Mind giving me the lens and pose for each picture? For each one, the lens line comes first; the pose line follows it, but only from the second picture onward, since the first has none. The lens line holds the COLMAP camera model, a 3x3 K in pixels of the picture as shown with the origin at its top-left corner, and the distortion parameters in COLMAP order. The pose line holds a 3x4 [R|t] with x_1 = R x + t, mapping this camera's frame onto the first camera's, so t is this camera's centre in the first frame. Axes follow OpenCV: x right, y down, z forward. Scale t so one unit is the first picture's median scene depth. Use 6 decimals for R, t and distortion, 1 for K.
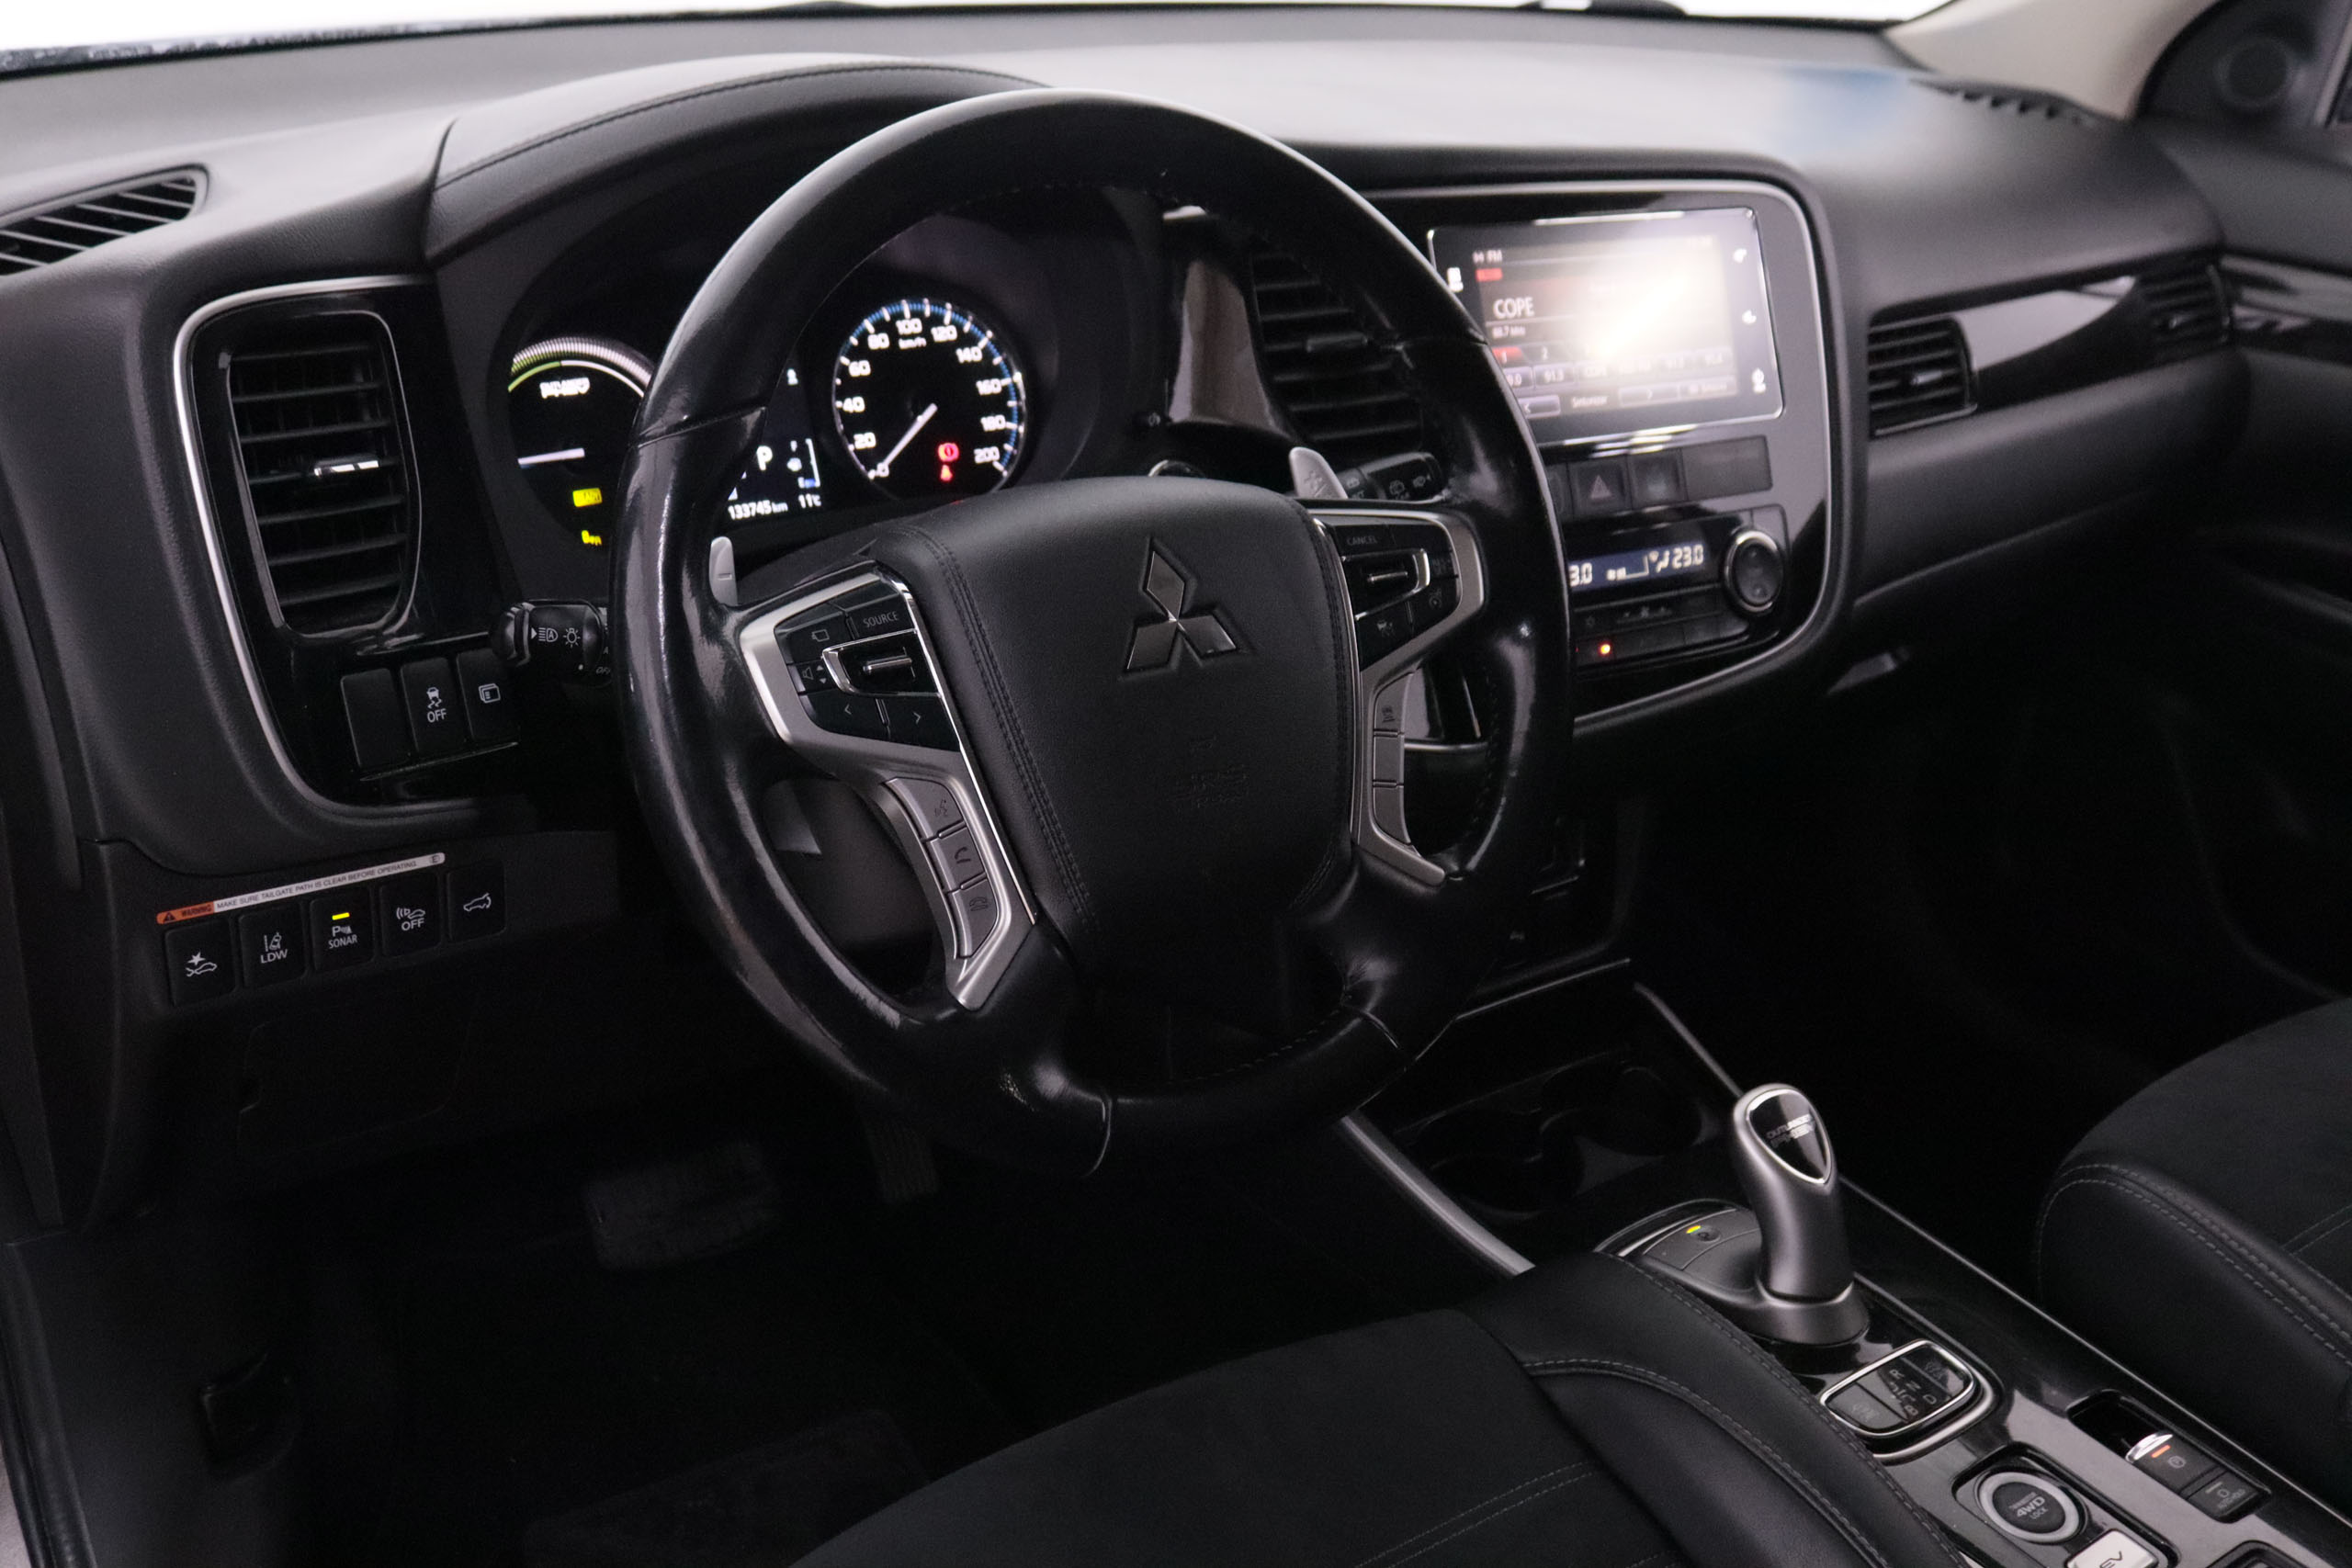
lens RADIAL K [[2389.1, 0, 1187.0], [0, 2389.1, 792.6], [0, 0, 1]] dist [-0.100242, 0.000000]
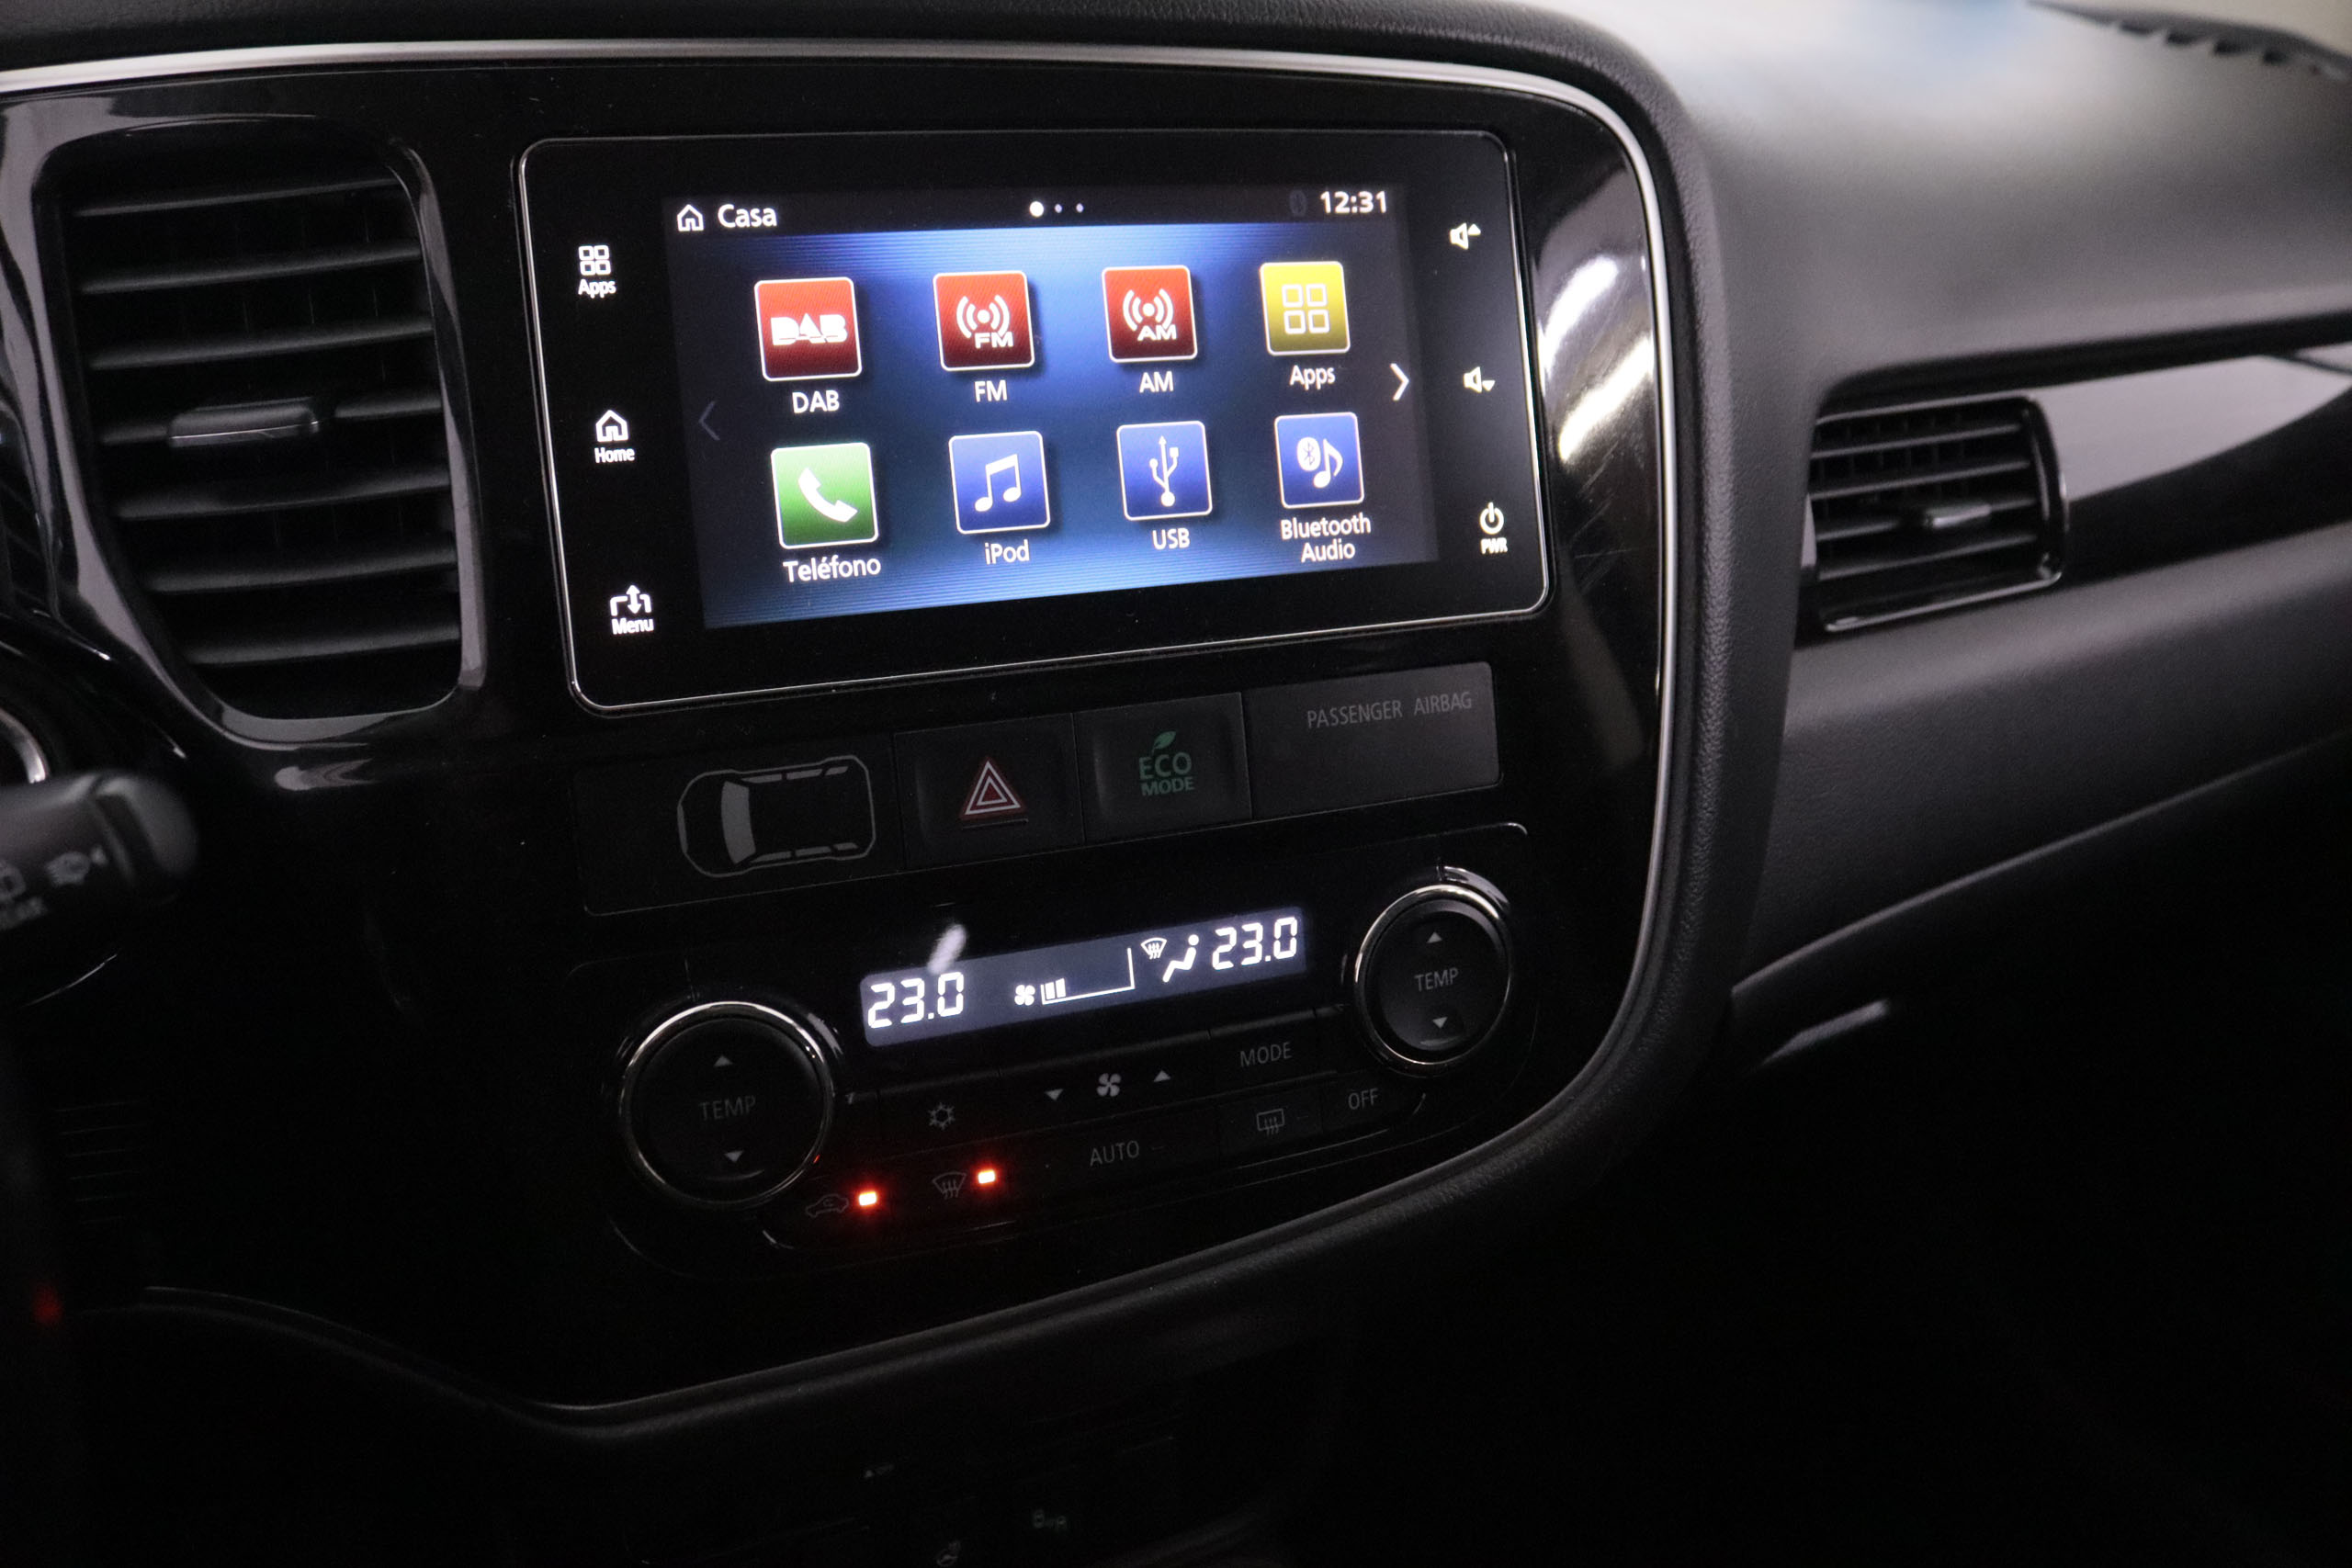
lens RADIAL K [[1984.8, 0, 1185.8], [0, 1984.8, 792.5], [0, 0, 1]] dist [-0.158435, 0.065196]
pose [[0.984553, 0.081423, -0.155002, 0.264024], [-0.074641, 0.996001, 0.049091, -0.150036], [0.158380, -0.036763, 0.986694, 0.680391]]
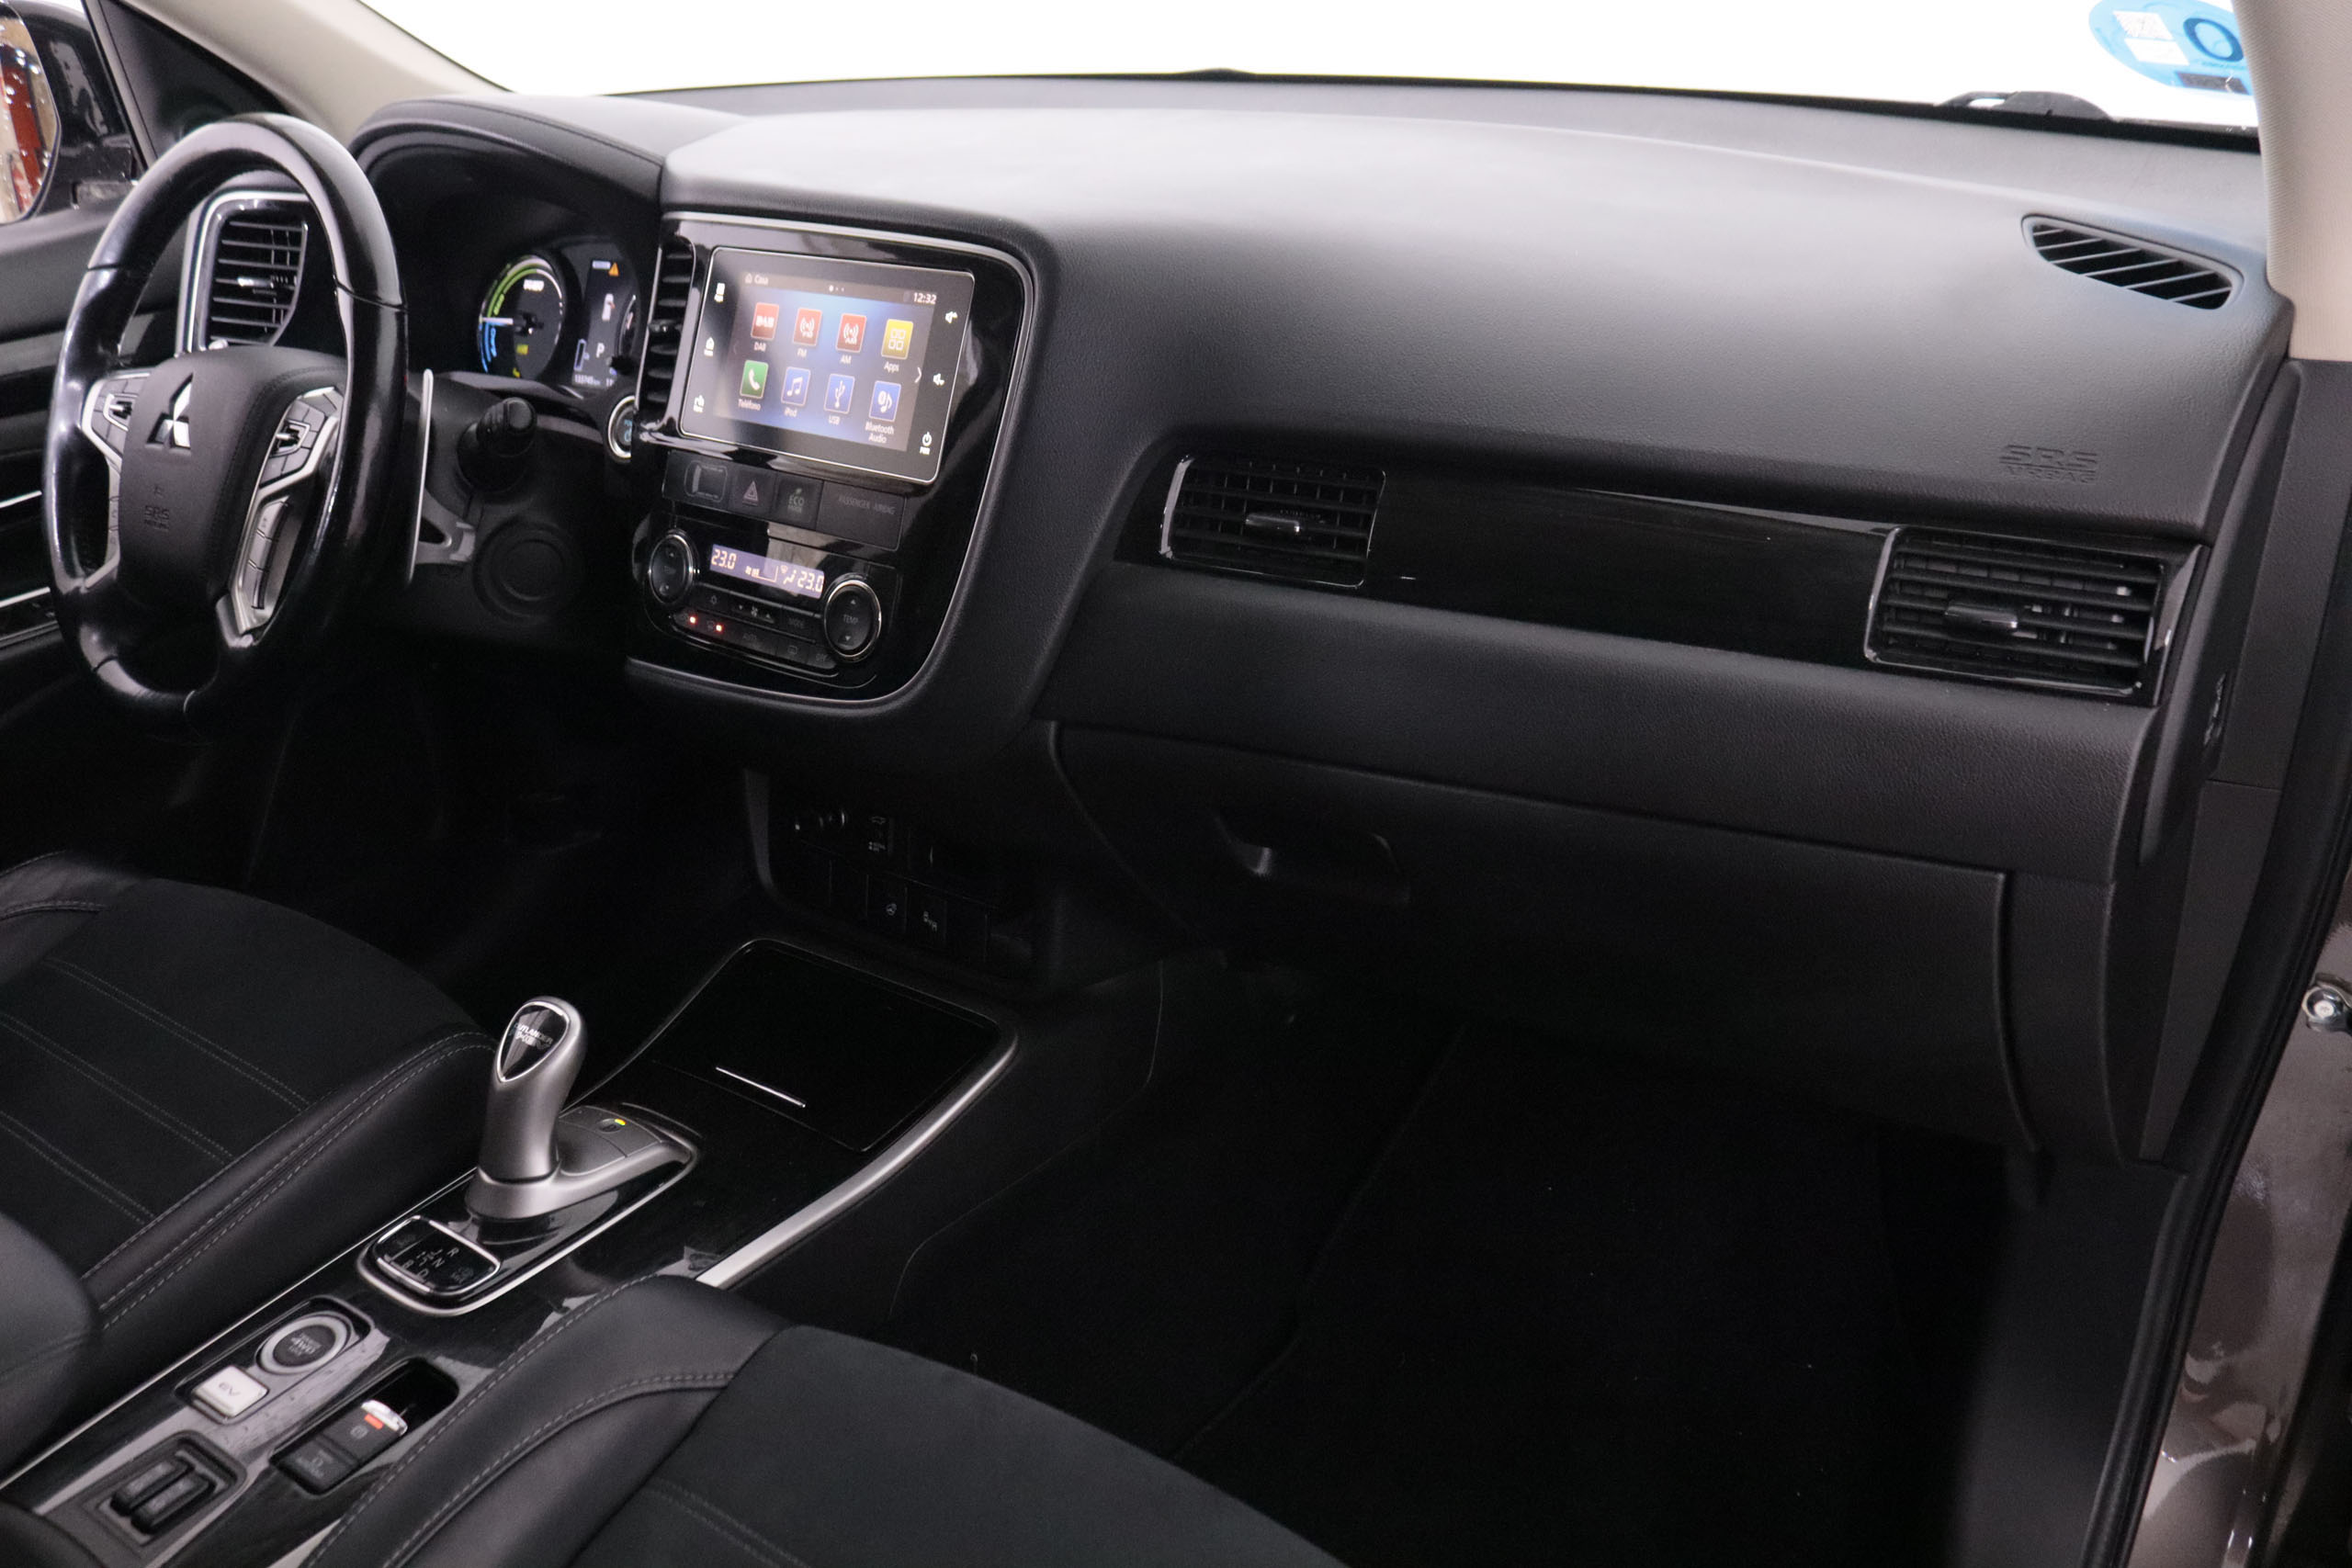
lens RADIAL K [[1984.8, 0, 1186.7], [0, 1984.8, 772.1], [0, 0, 1]] dist [-0.158435, 0.065196]
pose [[0.310543, 0.330941, -0.891090, 1.134131], [-0.328704, 0.916992, 0.226008, -0.290273], [0.891917, 0.222719, 0.393548, 0.861952]]
